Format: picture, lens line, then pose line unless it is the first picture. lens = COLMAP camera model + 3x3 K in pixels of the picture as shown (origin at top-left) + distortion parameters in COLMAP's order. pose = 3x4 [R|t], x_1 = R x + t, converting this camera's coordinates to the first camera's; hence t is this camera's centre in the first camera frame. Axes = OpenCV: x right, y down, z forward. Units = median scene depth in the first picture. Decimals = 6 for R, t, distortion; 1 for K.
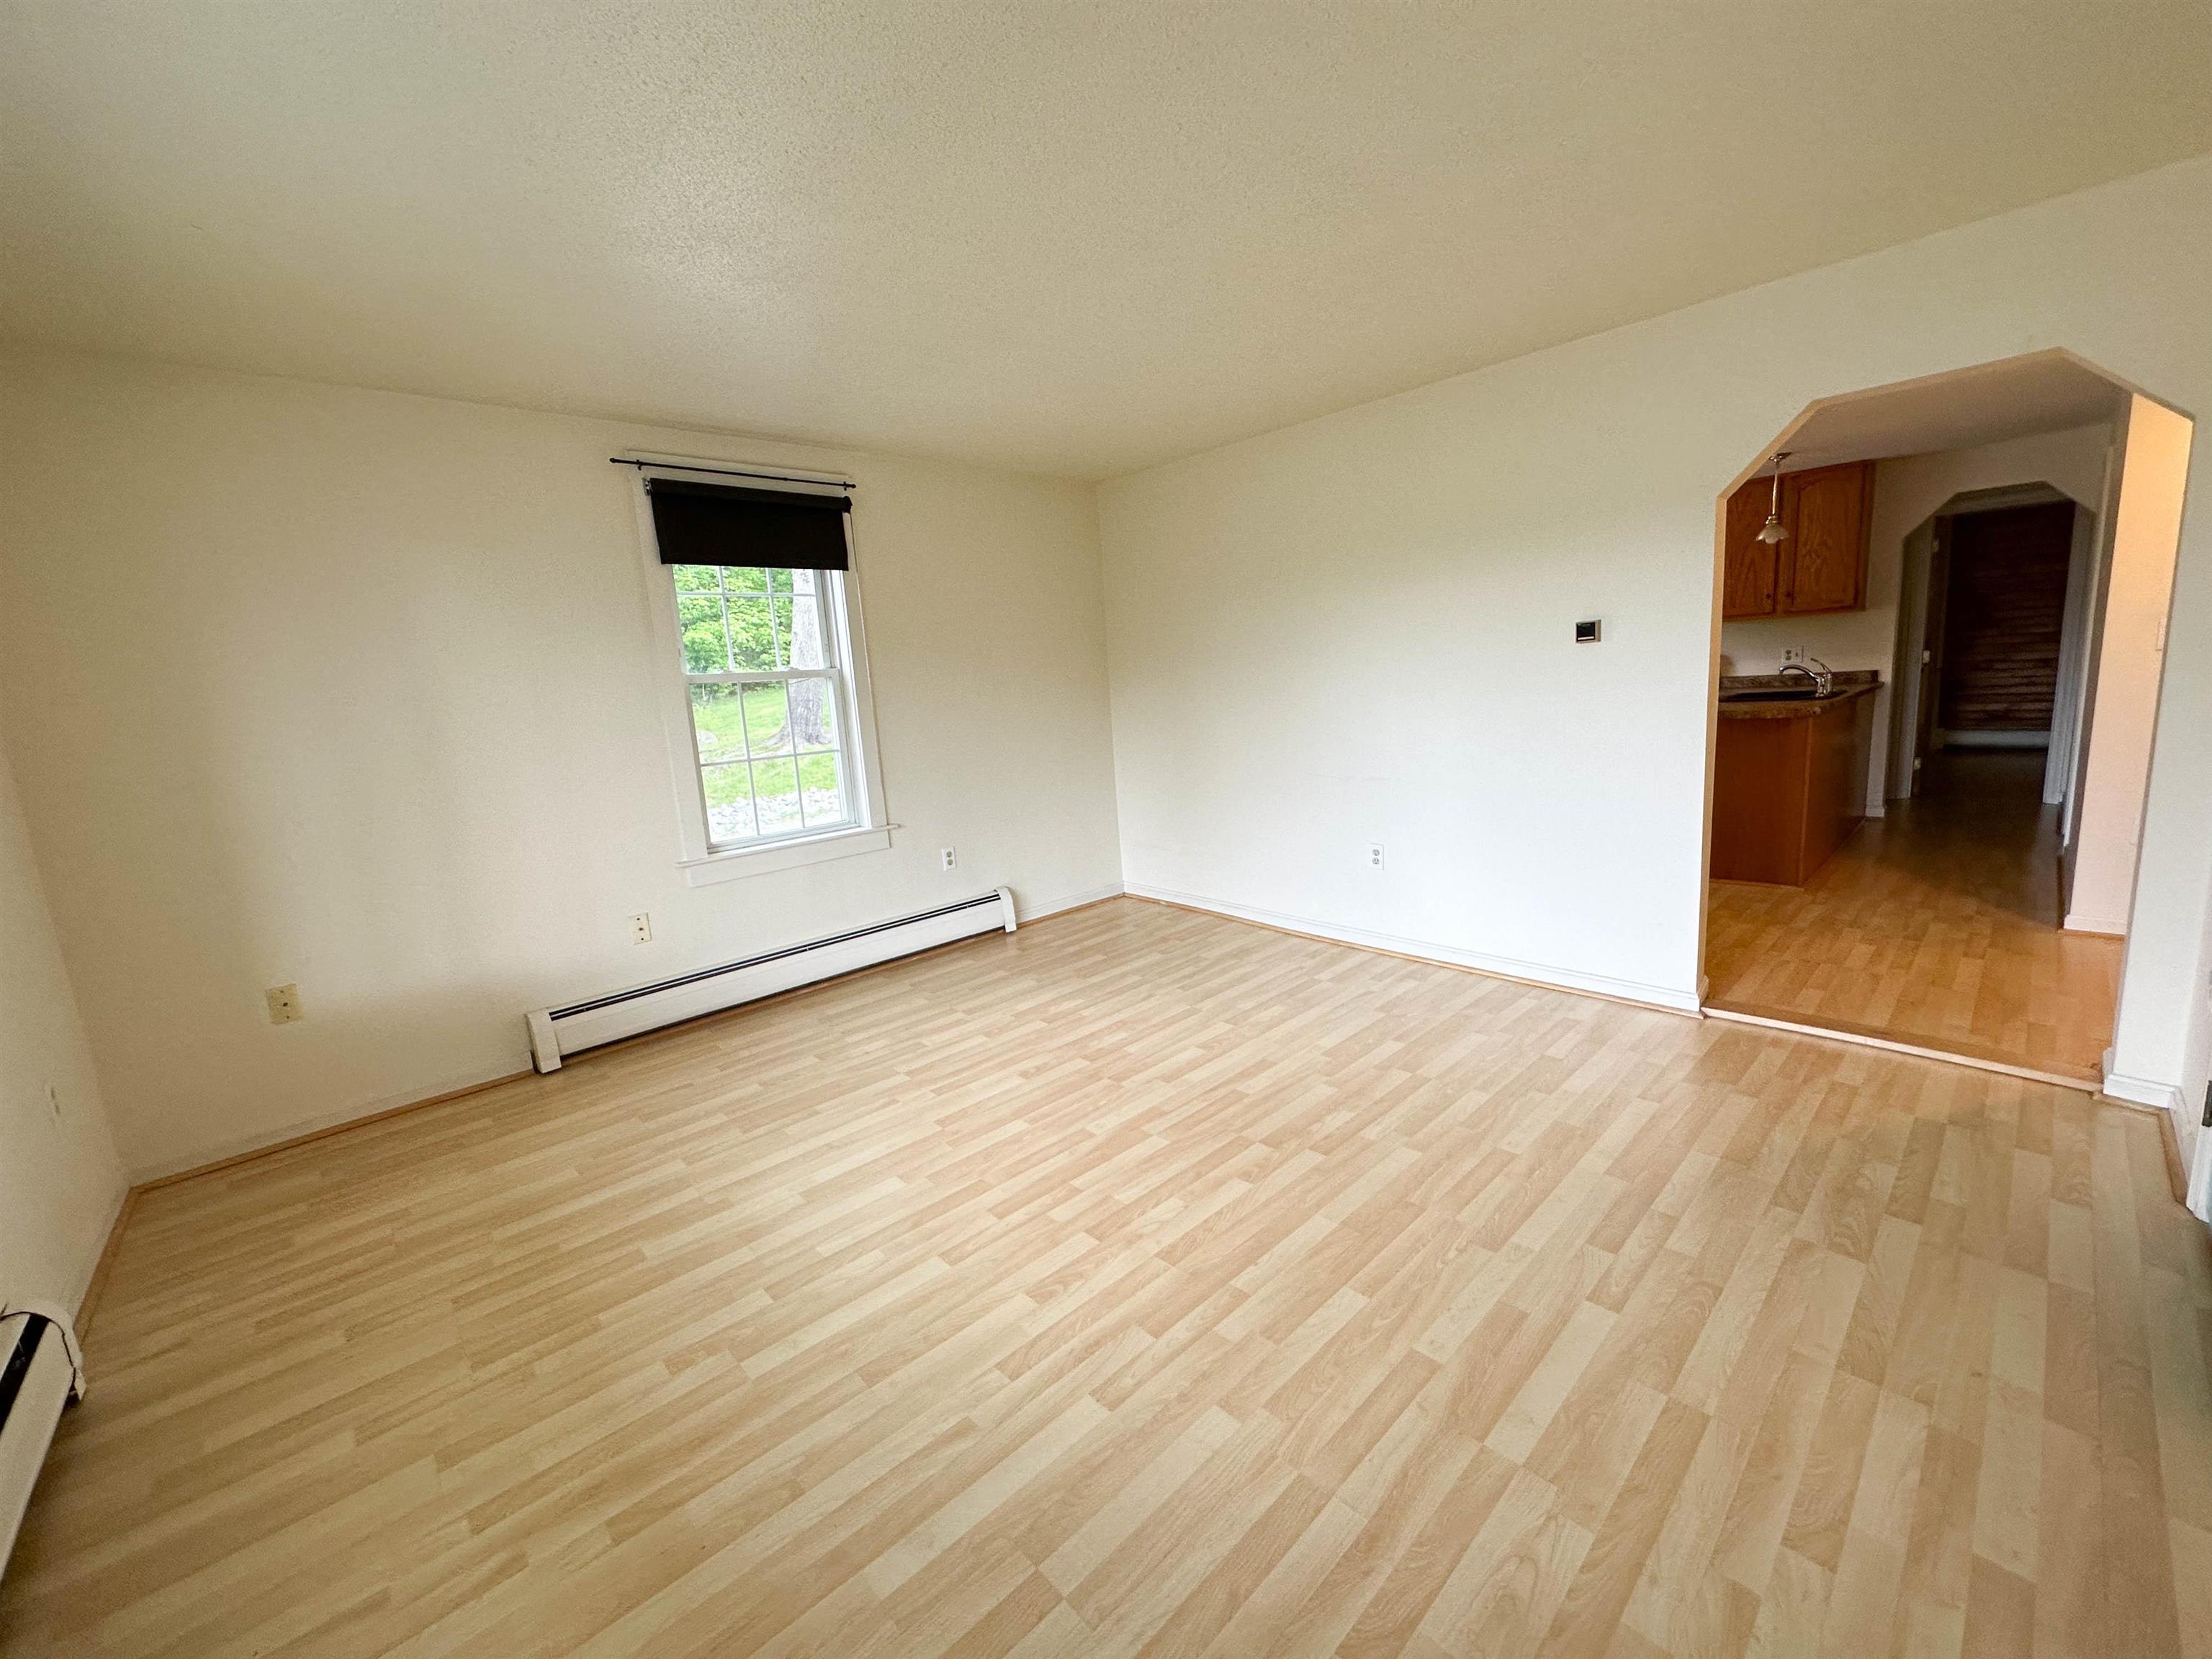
lens RADIAL K [[884.8, 0, 1107.4], [0, 884.8, 828.2], [0, 0, 1]] dist [-0.002331, -0.000157]
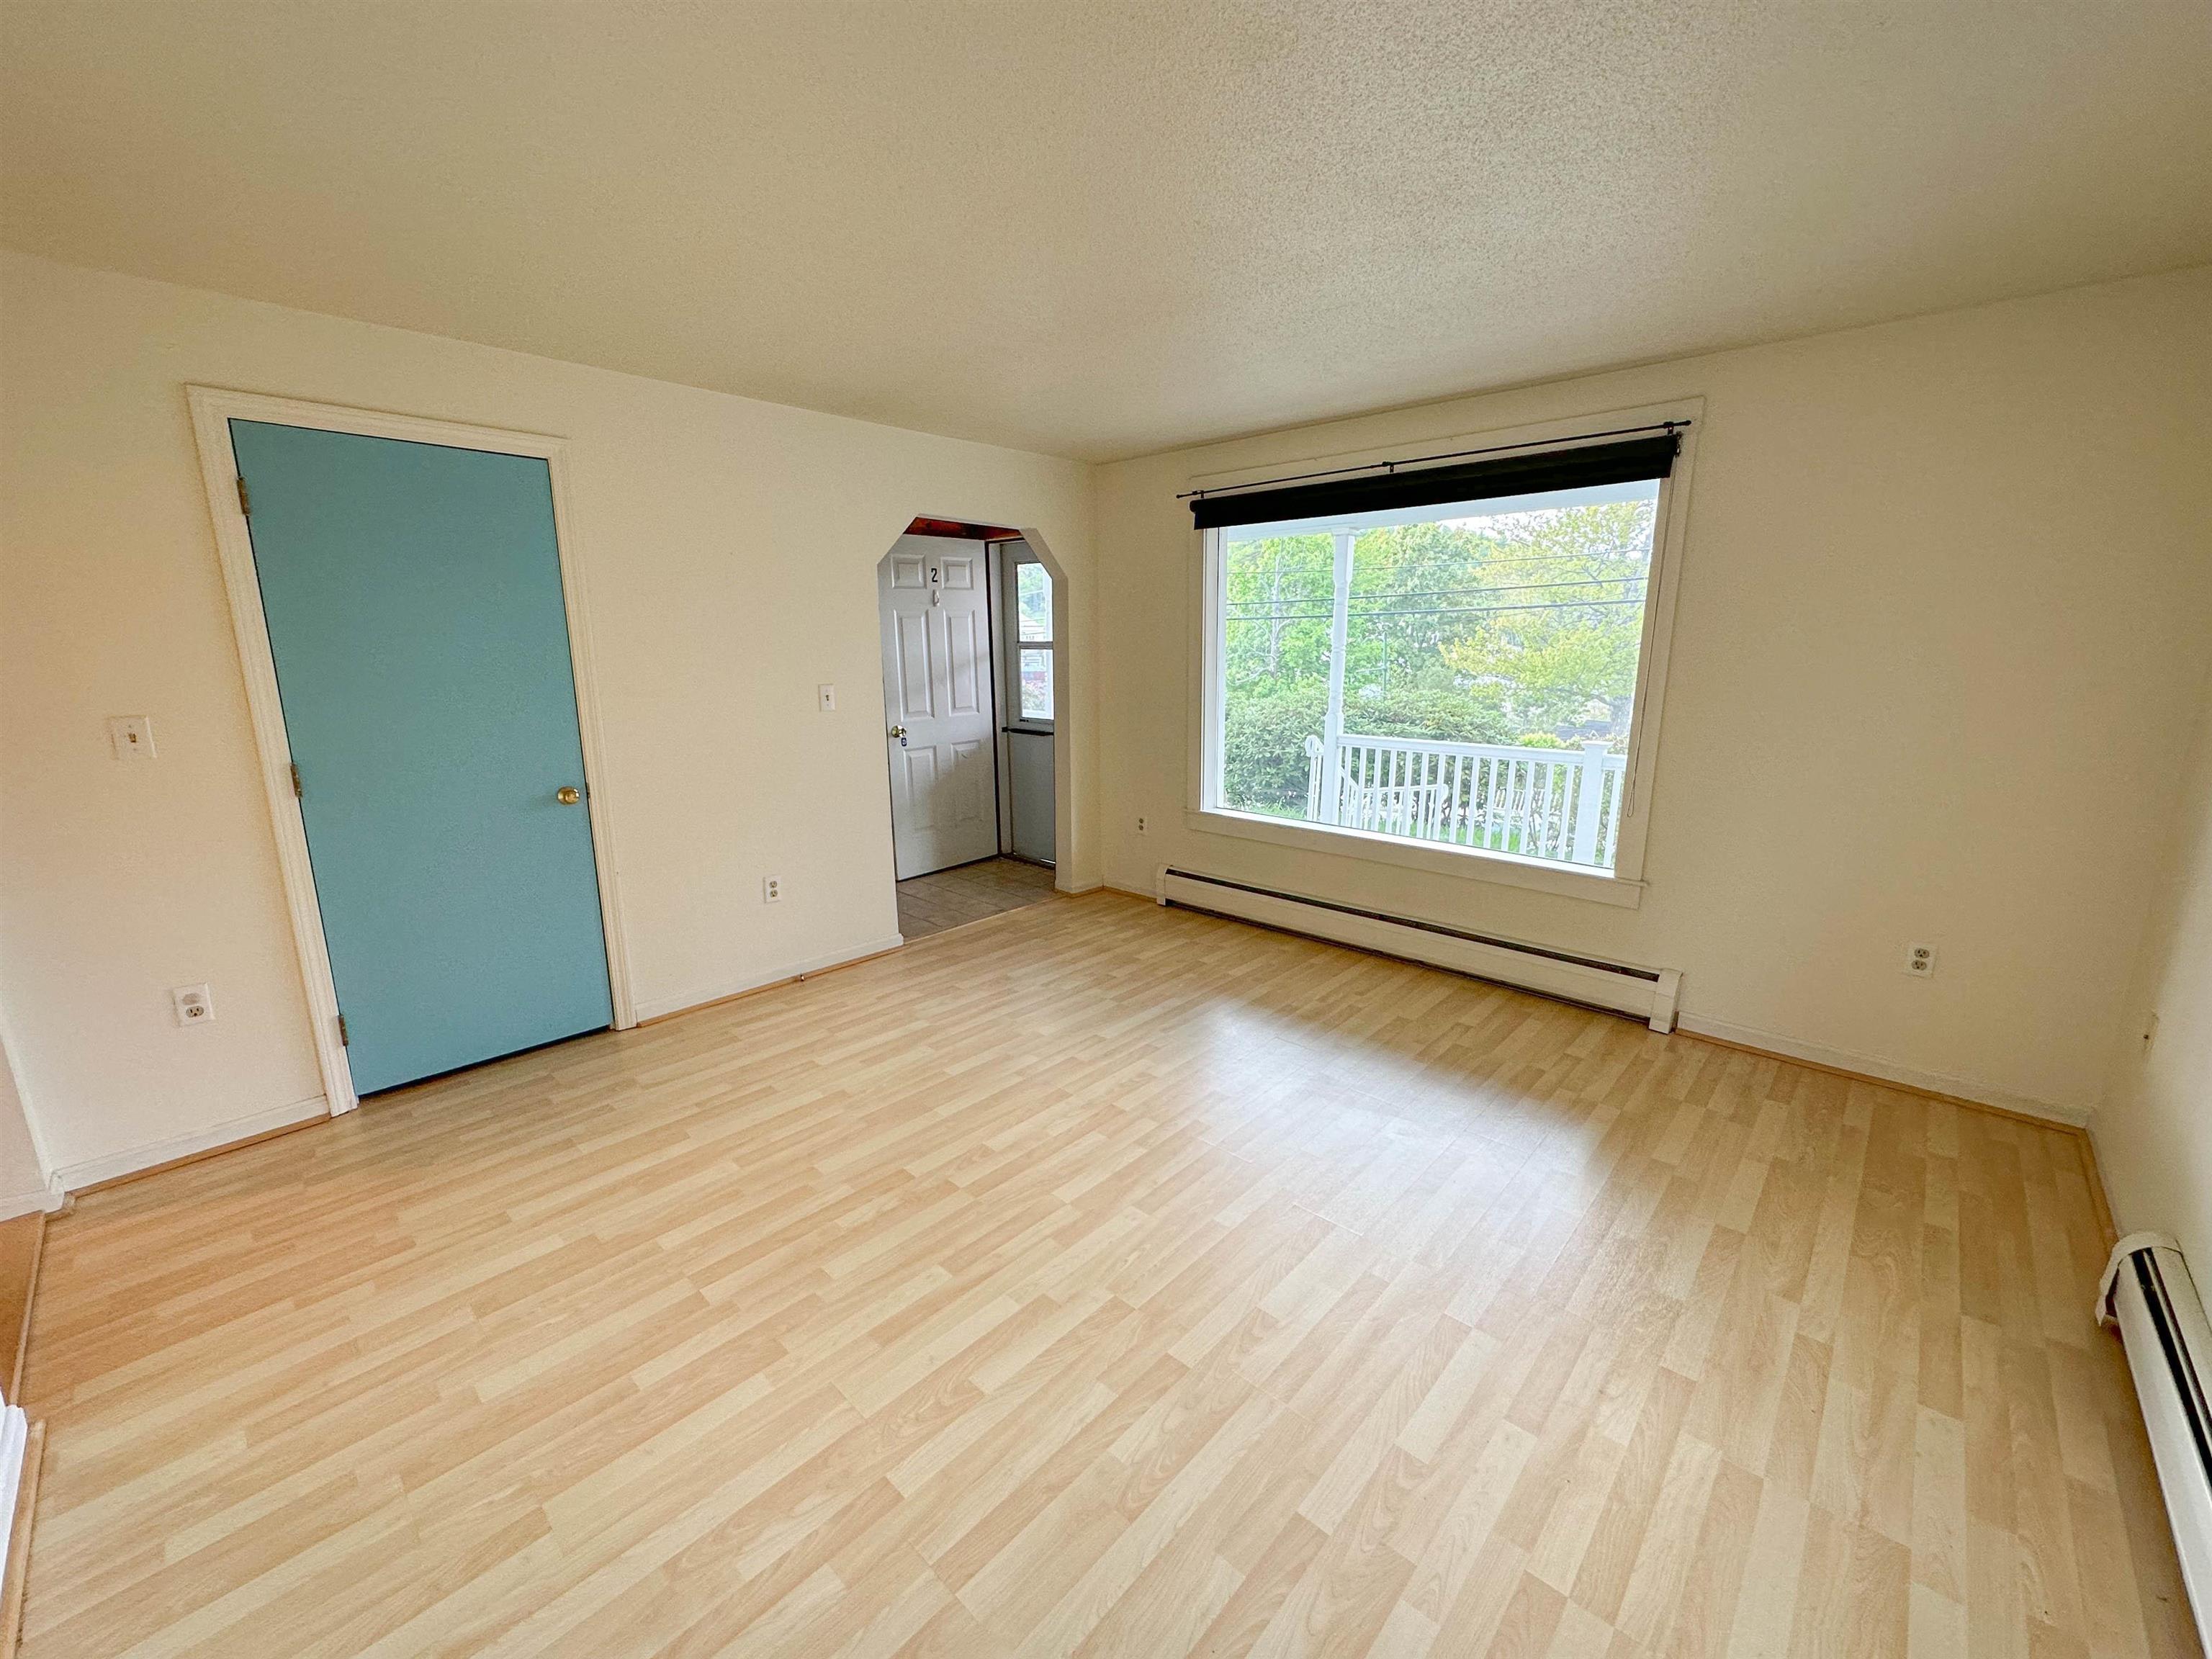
lens RADIAL K [[884.8, 0, 1104.2], [0, 884.8, 831.0], [0, 0, 1]] dist [-0.002331, -0.000157]
pose [[-0.995552, 0.080517, -0.048928, 0.030844], [0.056347, 0.925018, 0.375722, -0.356798], [0.075512, 0.371294, -0.925440, 1.761295]]
